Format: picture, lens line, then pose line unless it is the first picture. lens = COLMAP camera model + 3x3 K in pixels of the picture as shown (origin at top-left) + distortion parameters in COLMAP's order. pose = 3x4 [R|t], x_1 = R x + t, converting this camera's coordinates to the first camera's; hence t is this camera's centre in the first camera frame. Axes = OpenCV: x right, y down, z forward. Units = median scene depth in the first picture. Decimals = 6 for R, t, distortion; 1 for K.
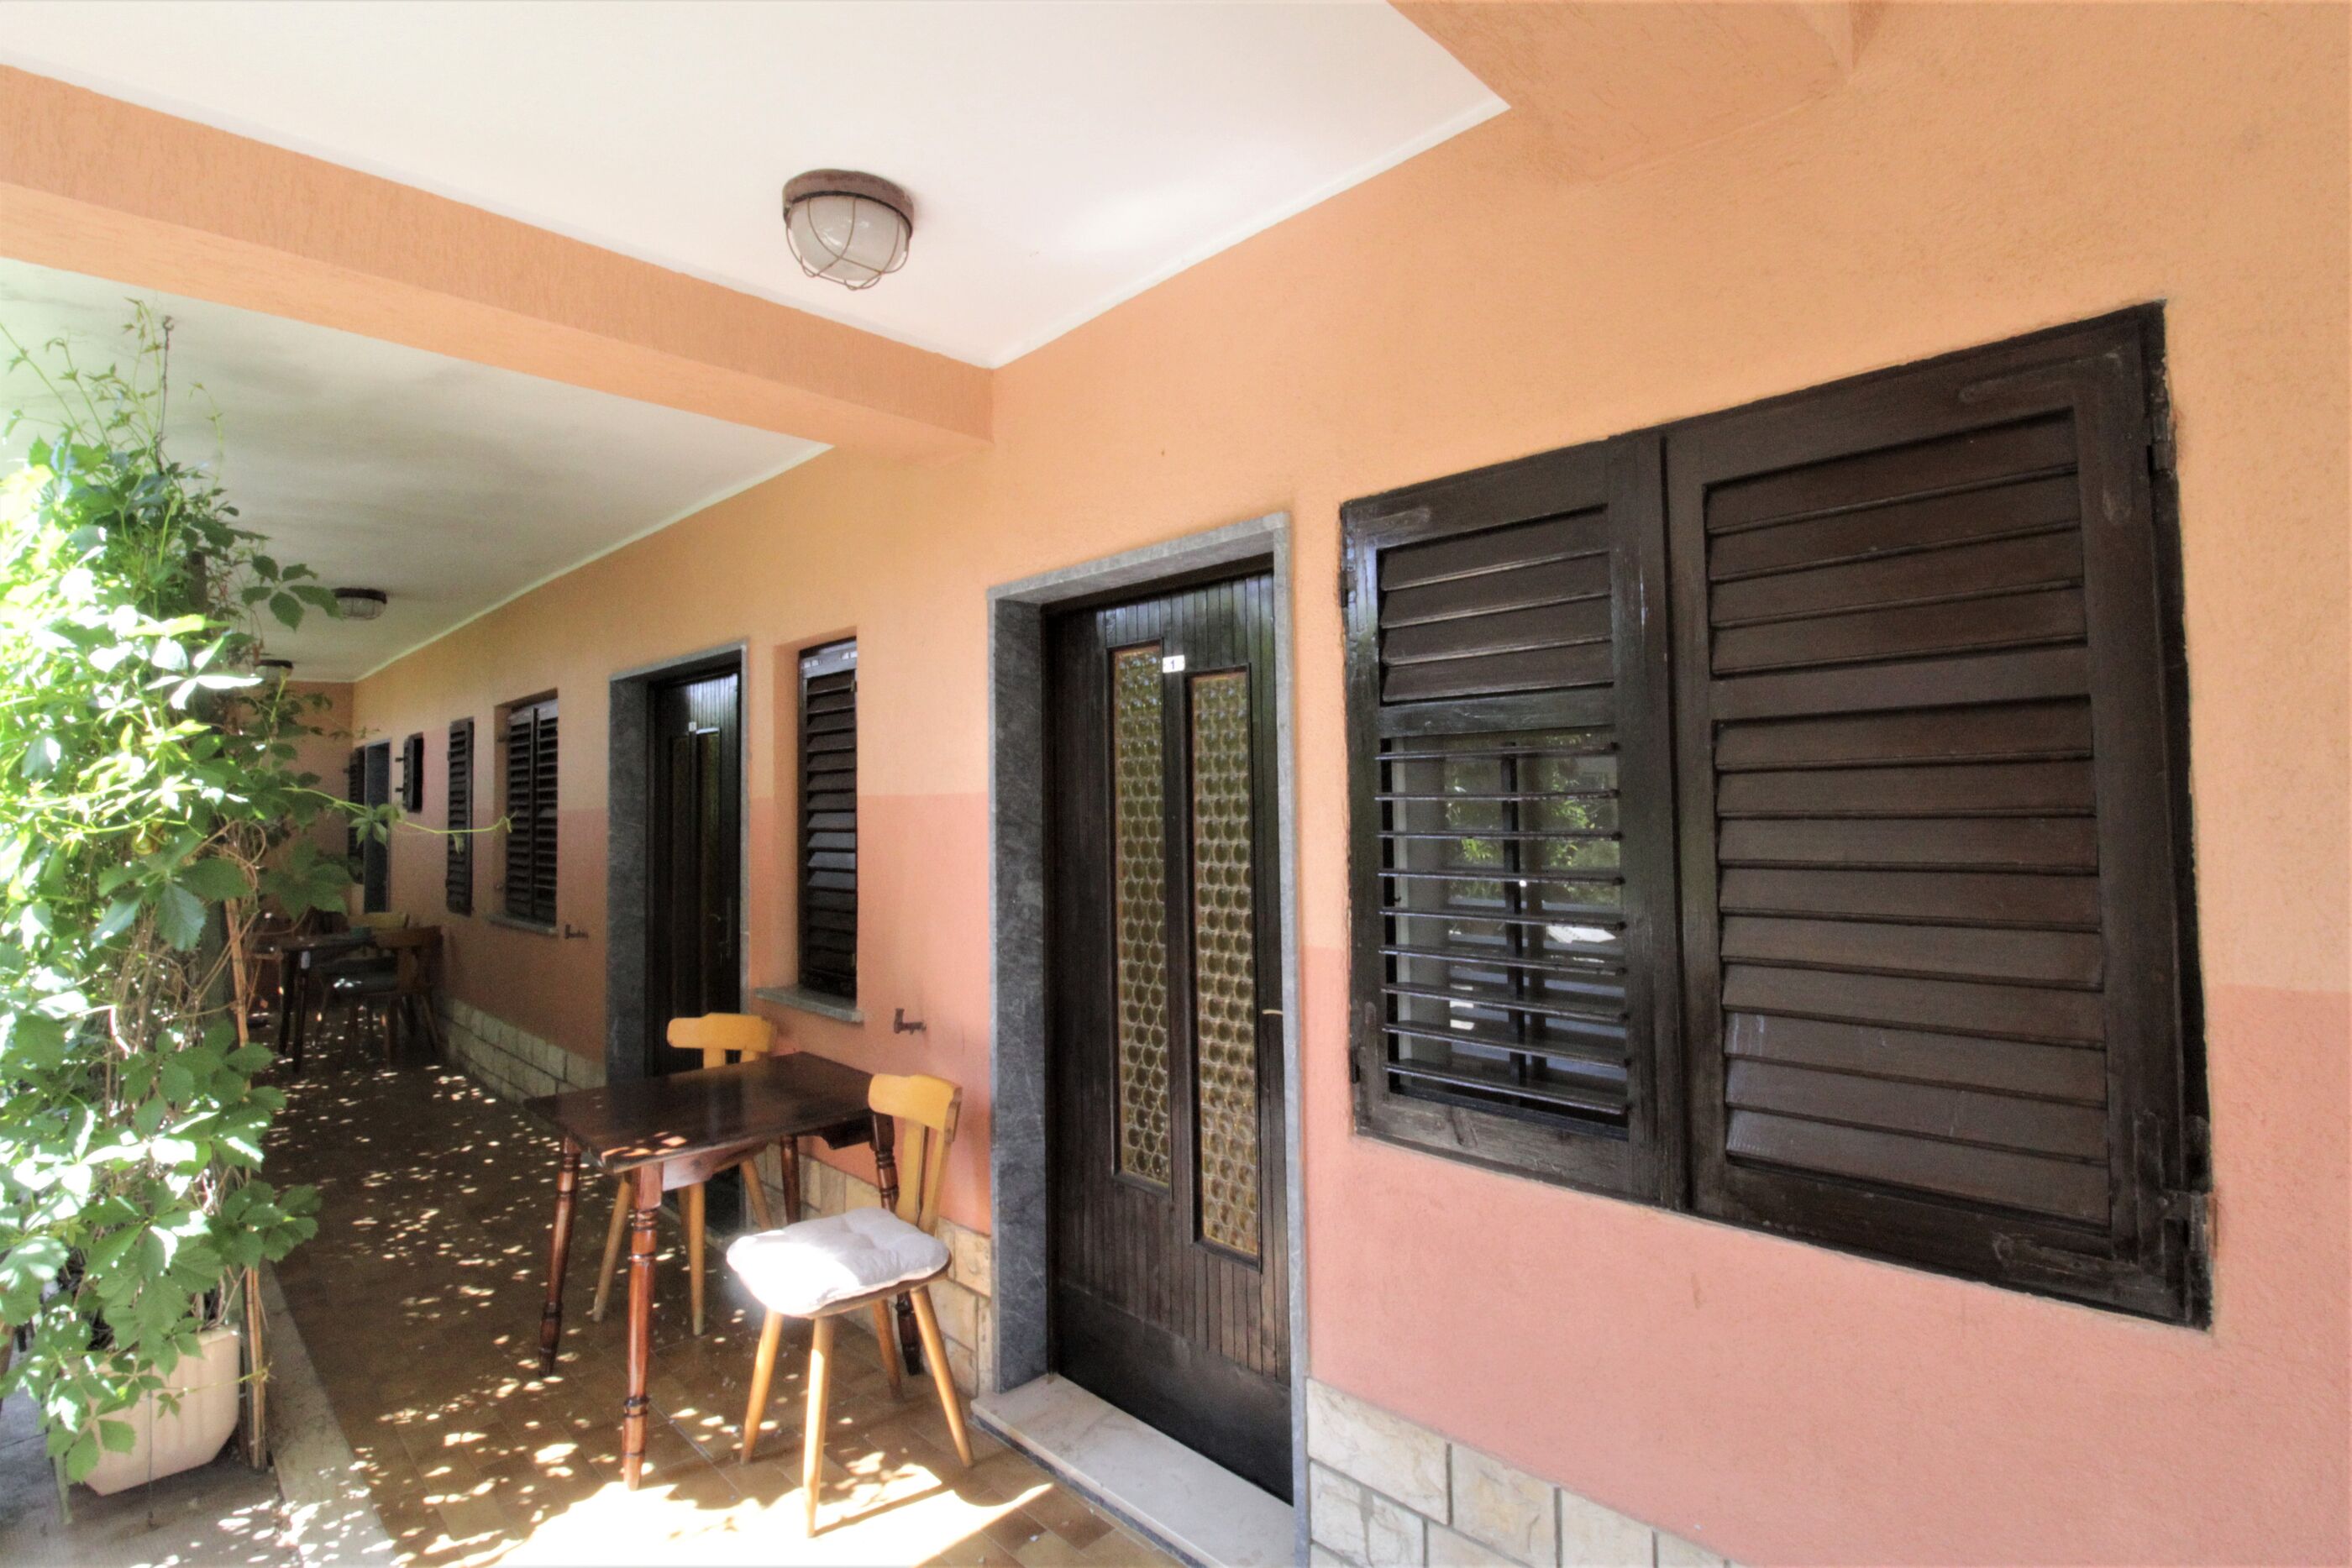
lens RADIAL K [[1086.6, 0, 1176.0], [0, 1086.6, 784.0], [0, 0, 1]] dist [-0.019326, -0.000631]
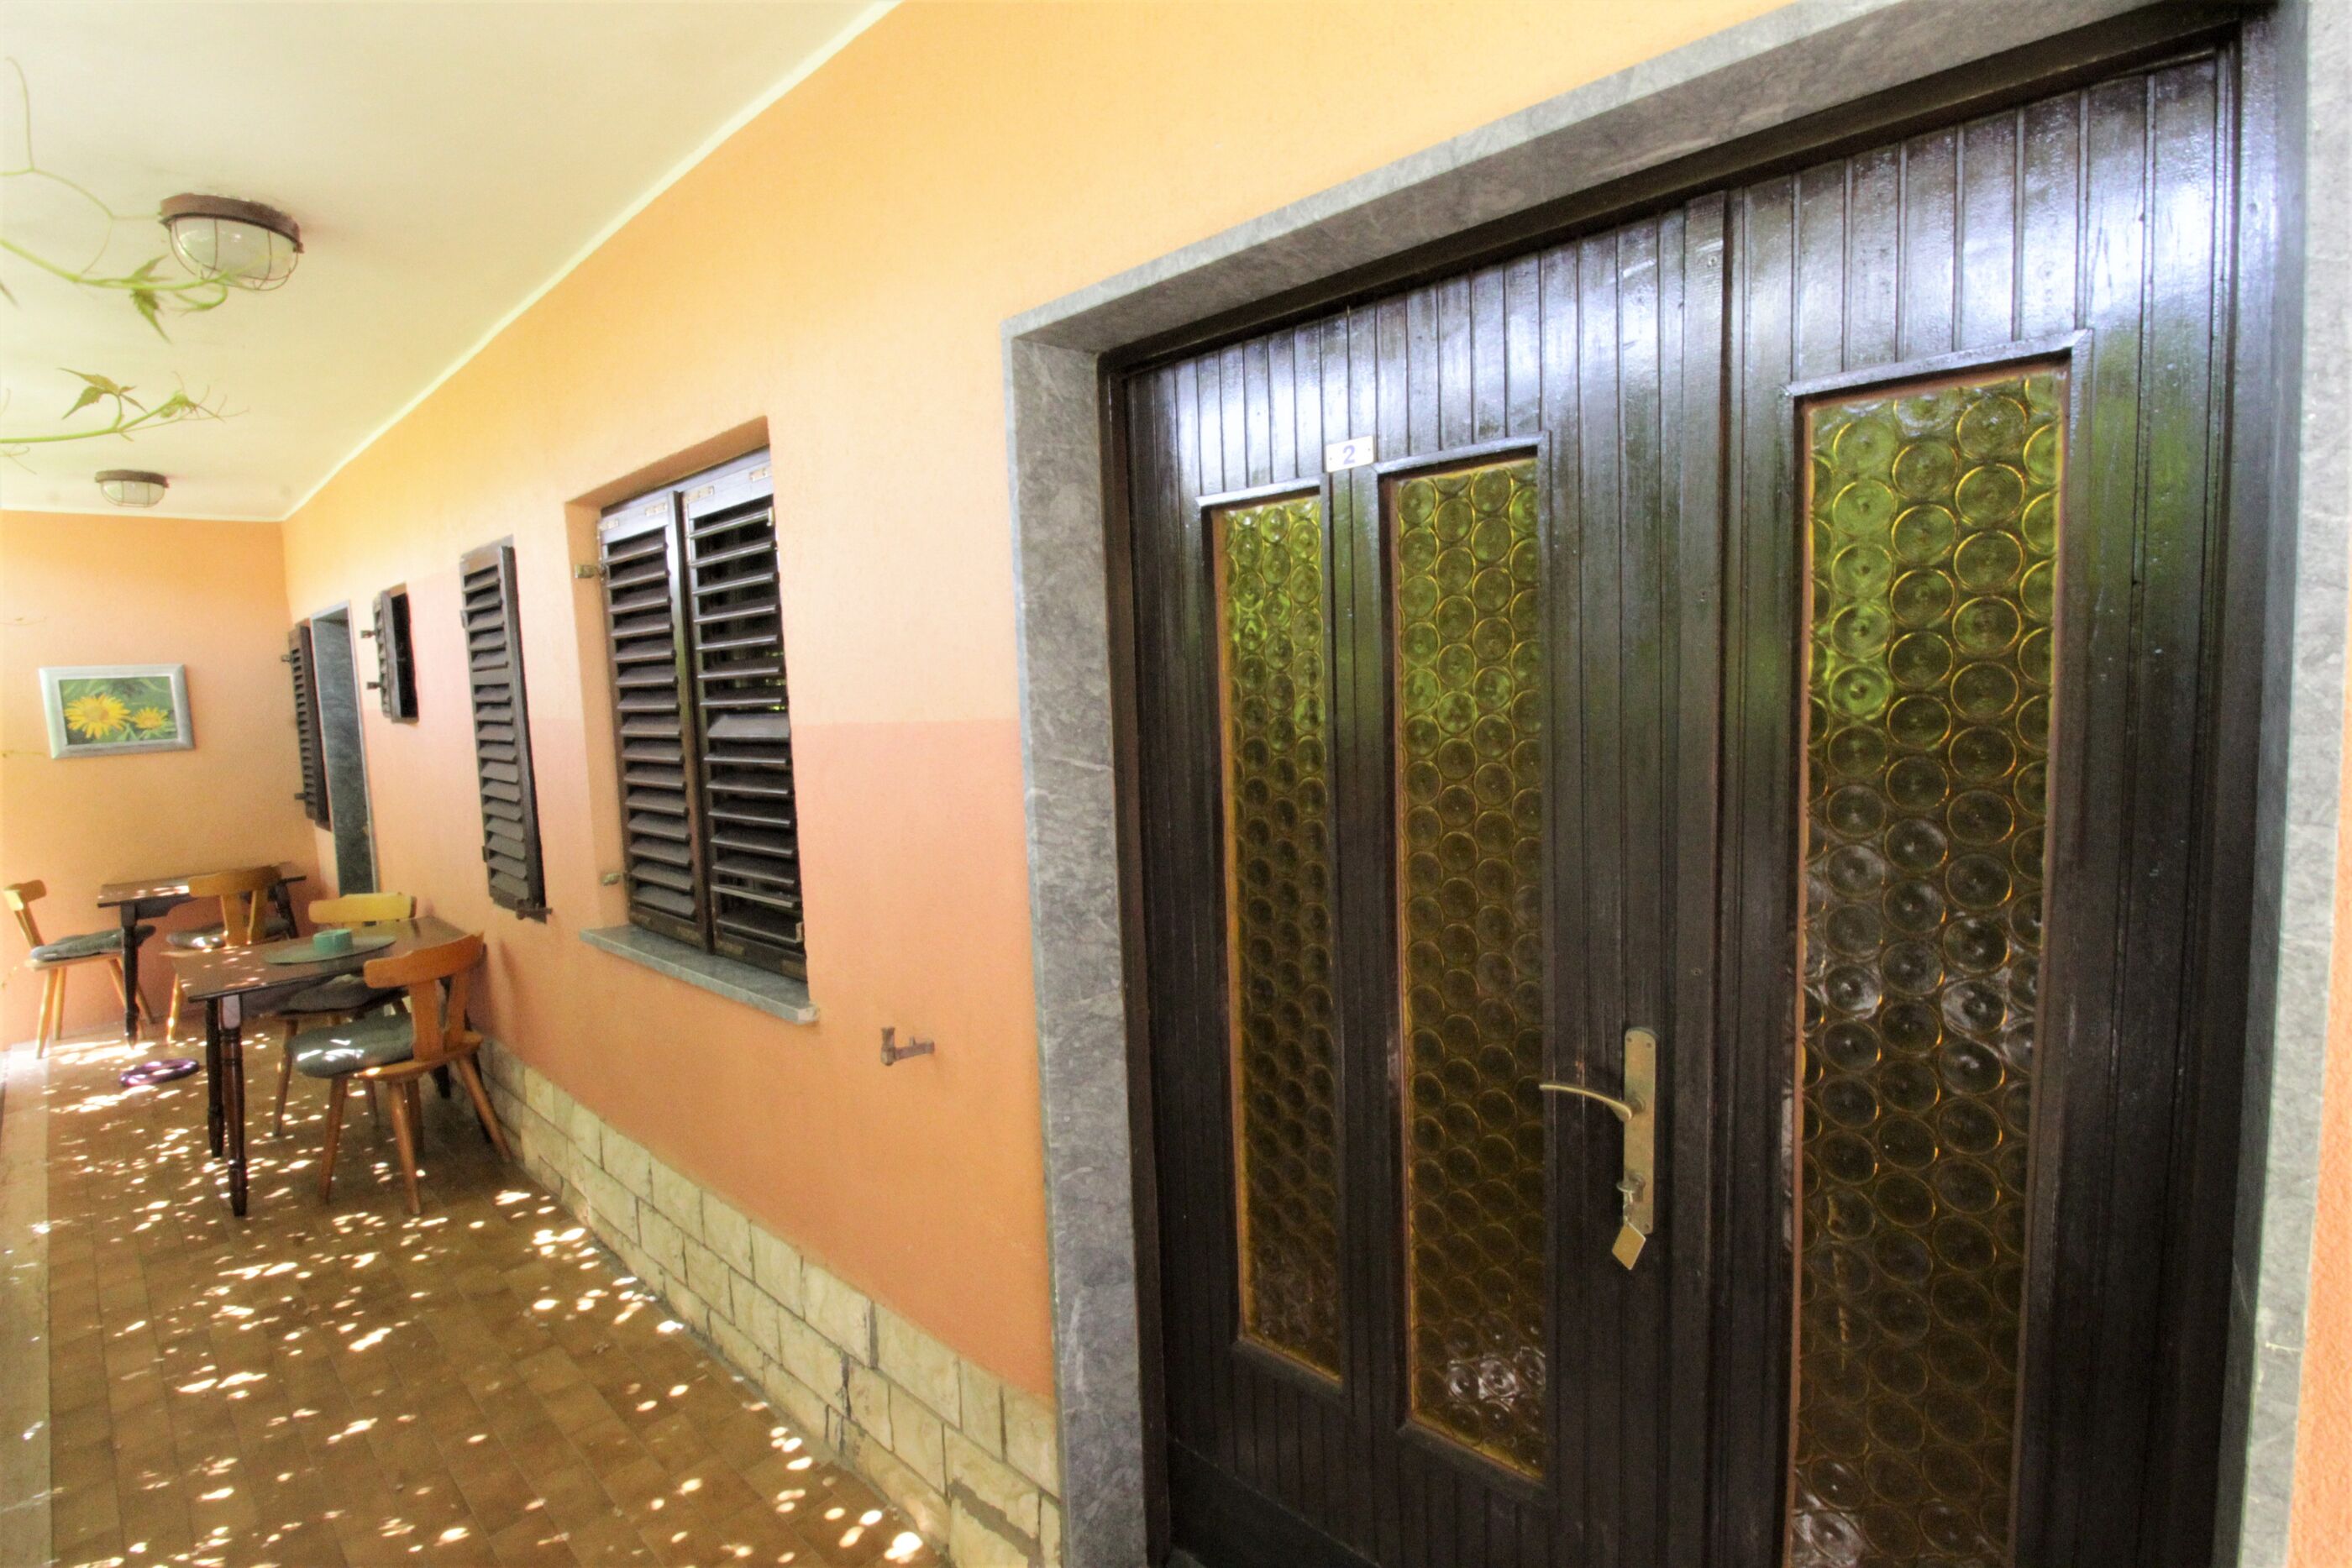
lens RADIAL K [[1063.6, 0, 1176.0], [0, 1063.6, 784.0], [0, 0, 1]] dist [-0.014940, -0.000093]
pose [[0.999239, -0.027125, 0.028020, -0.487992], [0.023701, 0.992962, 0.116036, 0.004246], [-0.030971, -0.115284, 0.992850, 0.660220]]
